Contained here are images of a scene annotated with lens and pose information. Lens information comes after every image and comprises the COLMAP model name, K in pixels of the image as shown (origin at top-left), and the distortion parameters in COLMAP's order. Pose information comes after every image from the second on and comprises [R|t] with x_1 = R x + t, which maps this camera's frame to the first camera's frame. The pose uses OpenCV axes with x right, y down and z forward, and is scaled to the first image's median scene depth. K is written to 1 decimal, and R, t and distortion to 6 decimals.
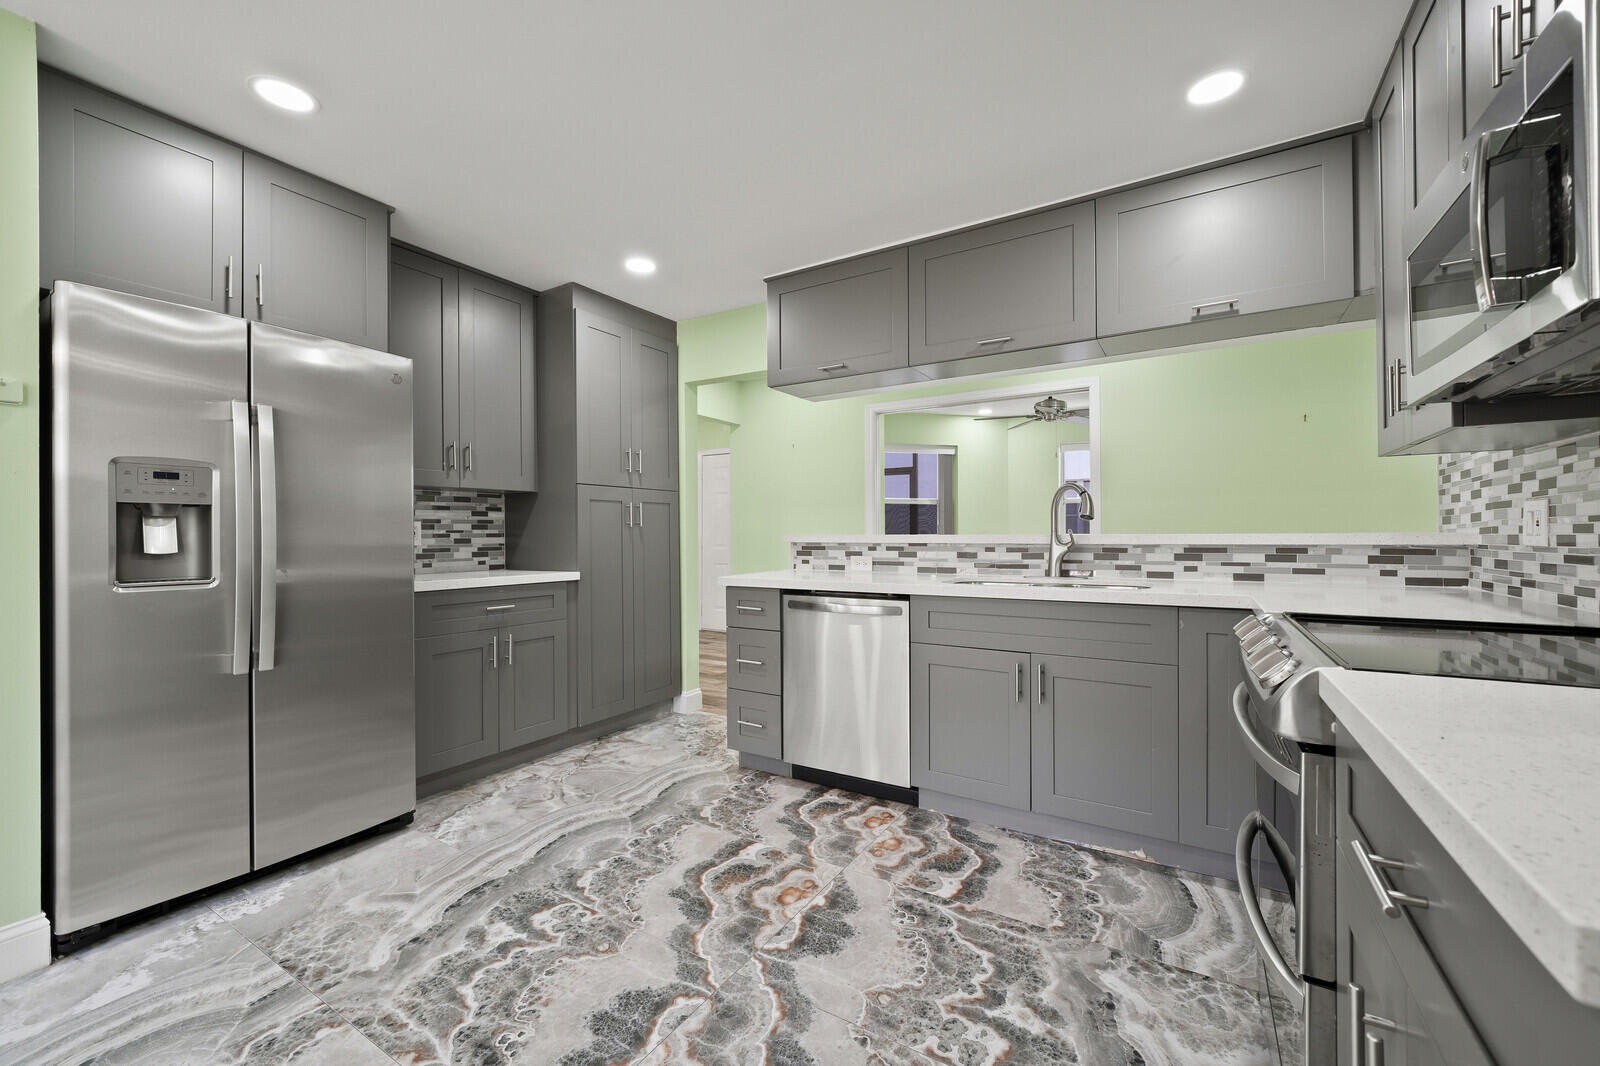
lens RADIAL K [[646.0, 0, 796.0], [0, 646.0, 533.3], [0, 0, 1]] dist [-0.010131, 0.003540]
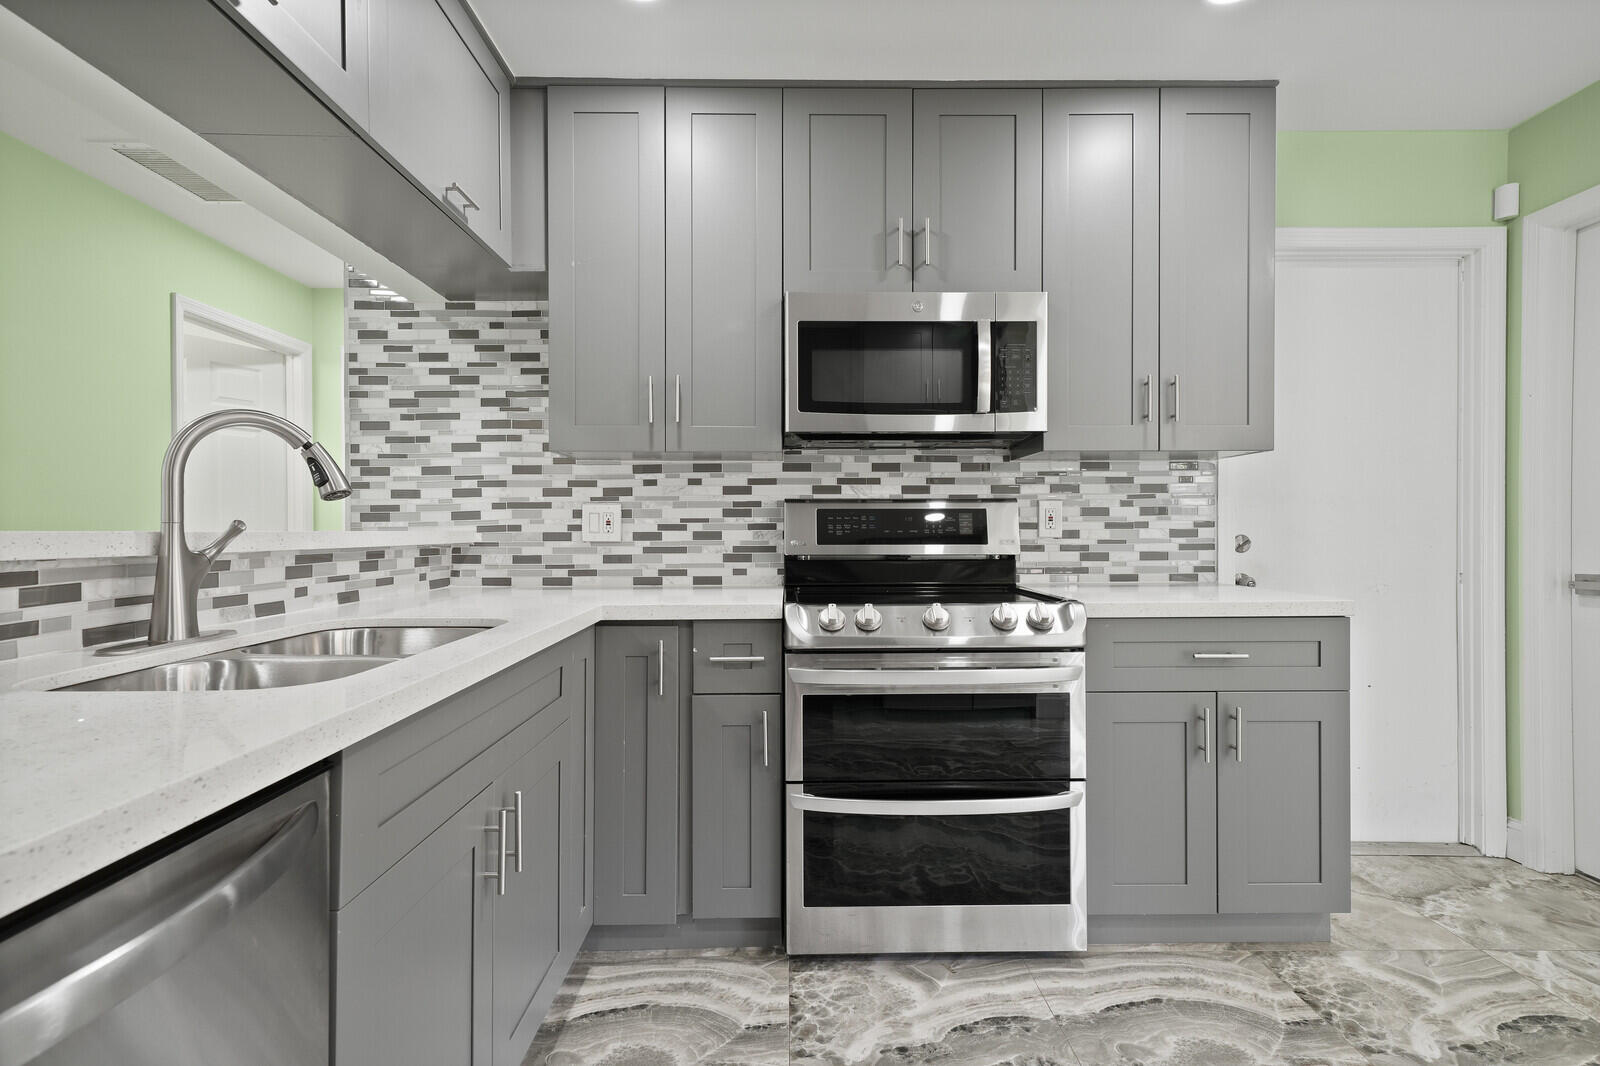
lens RADIAL K [[794.6, 0, 791.7], [0, 794.6, 532.4], [0, 0, 1]] dist [0.010432, 0.002308]
pose [[-0.534970, 0.004403, 0.844859, -0.300025], [0.003178, 0.999990, -0.003199, 0.007706], [-0.844865, 0.000974, -0.534979, 1.362829]]
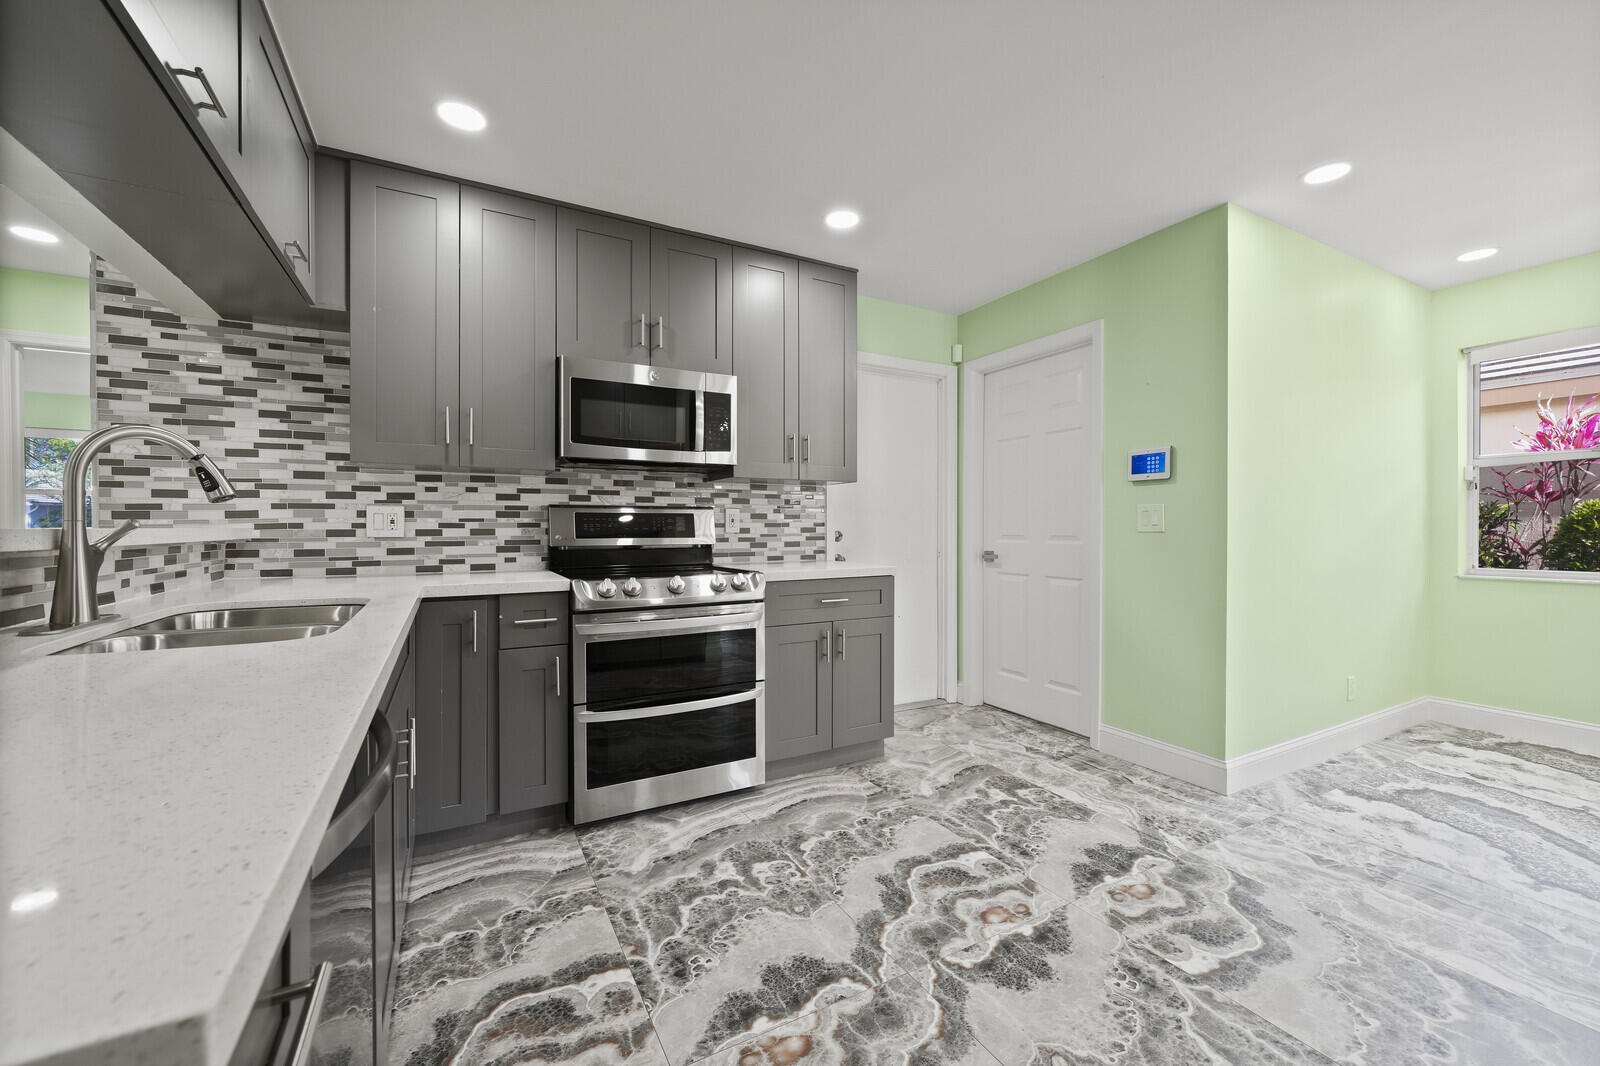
lens RADIAL K [[646.0, 0, 796.0], [0, 646.0, 533.3], [0, 0, 1]] dist [-0.010131, 0.003540]
pose [[-0.868285, 0.002358, 0.496059, -0.369780], [0.004845, 0.999981, 0.003728, 0.009183], [-0.496041, 0.005640, -0.868281, 1.645820]]
